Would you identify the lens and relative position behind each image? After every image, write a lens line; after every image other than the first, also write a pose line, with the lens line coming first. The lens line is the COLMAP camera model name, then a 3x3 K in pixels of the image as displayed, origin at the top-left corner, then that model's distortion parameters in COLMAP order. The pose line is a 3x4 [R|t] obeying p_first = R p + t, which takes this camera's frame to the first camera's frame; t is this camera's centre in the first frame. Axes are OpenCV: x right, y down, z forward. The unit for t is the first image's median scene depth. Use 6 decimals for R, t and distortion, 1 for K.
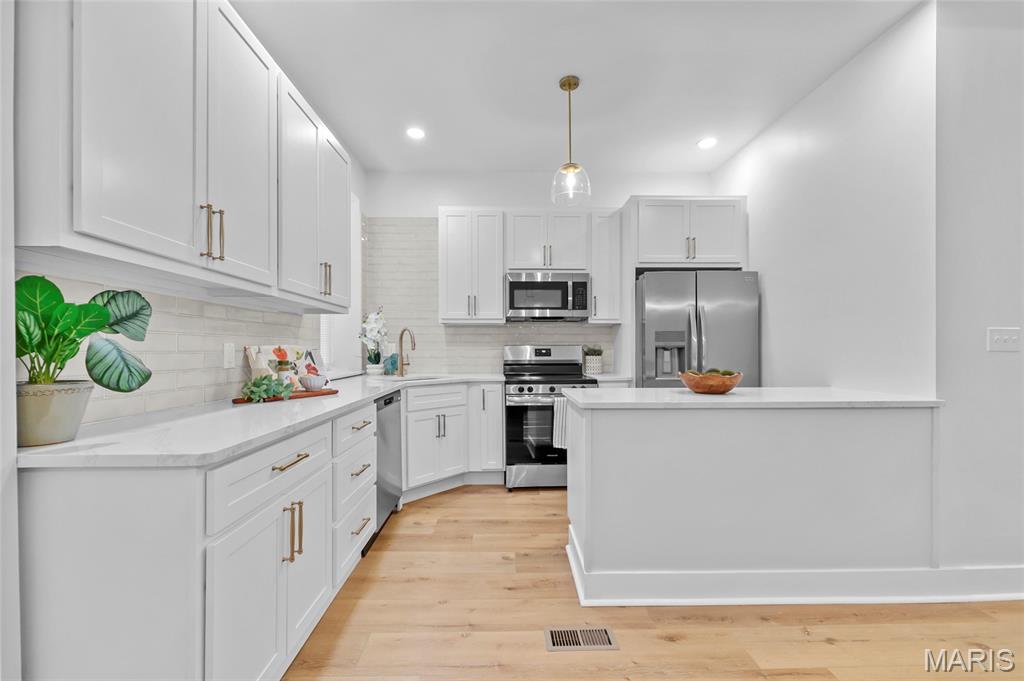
lens RADIAL K [[414.3, 0, 509.5], [0, 414.3, 347.7], [0, 0, 1]] dist [0.001922, -0.000985]
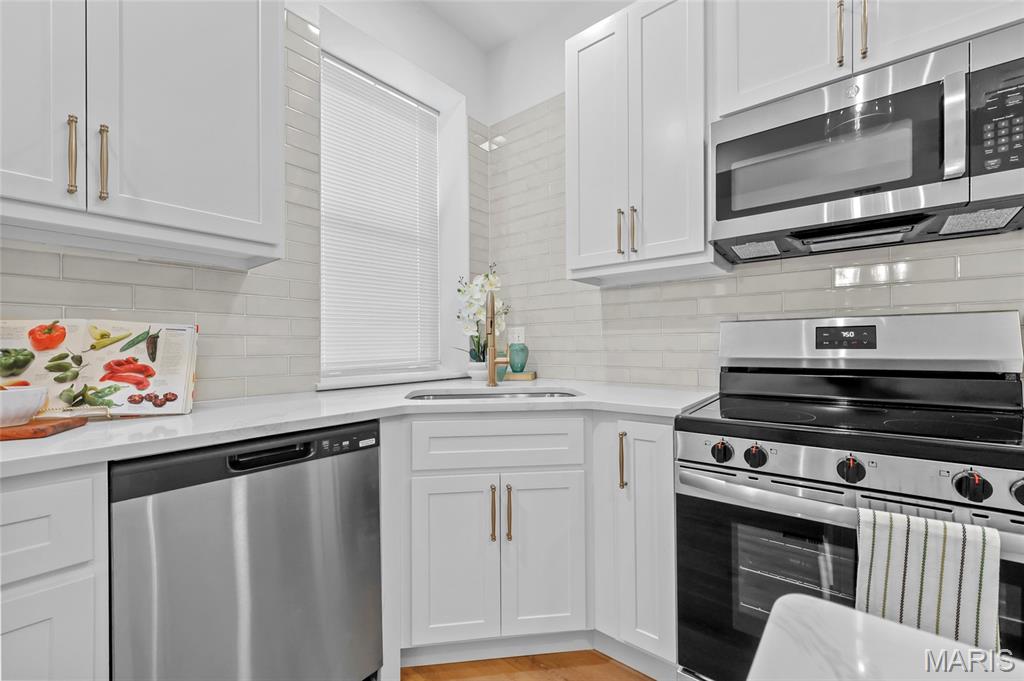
lens RADIAL K [[414.3, 0, 515.4], [0, 414.3, 346.9], [0, 0, 1]] dist [0.001922, -0.000985]
pose [[0.763384, -0.003843, -0.645934, 0.104508], [0.007386, 0.999969, 0.002780, 0.018345], [0.645903, -0.006893, 0.763388, 0.624411]]
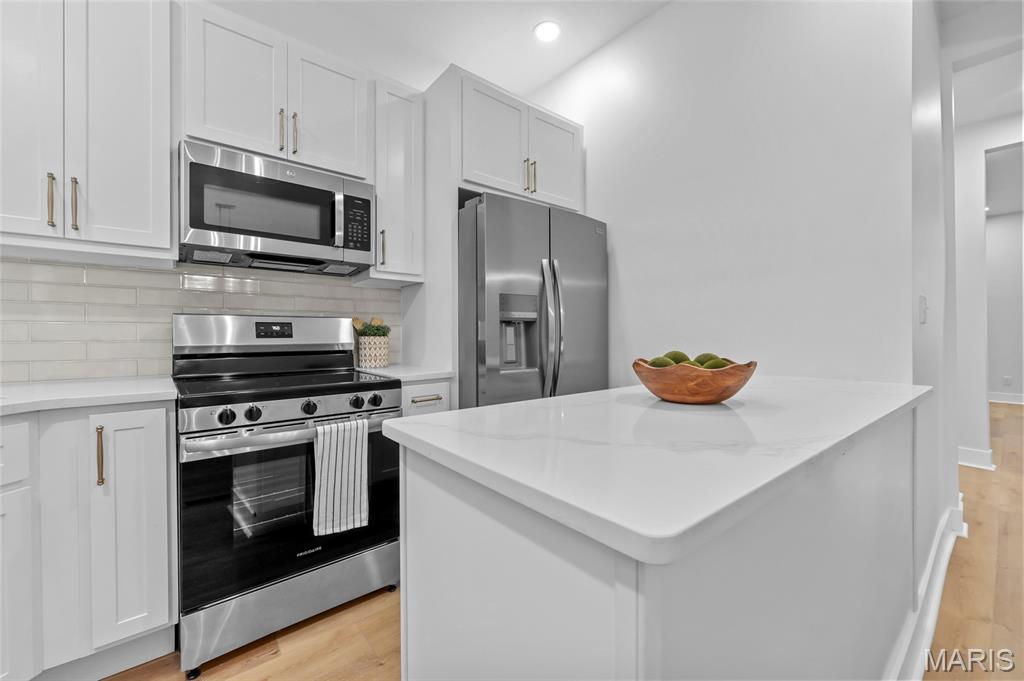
lens RADIAL K [[414.3, 0, 513.2], [0, 414.3, 335.0], [0, 0, 1]] dist [0.001922, -0.000985]
pose [[0.782629, 0.000137, 0.622489, -0.005454], [-0.002123, 0.999995, 0.002450, 0.017416], [-0.622485, -0.003239, 0.782625, 0.476068]]
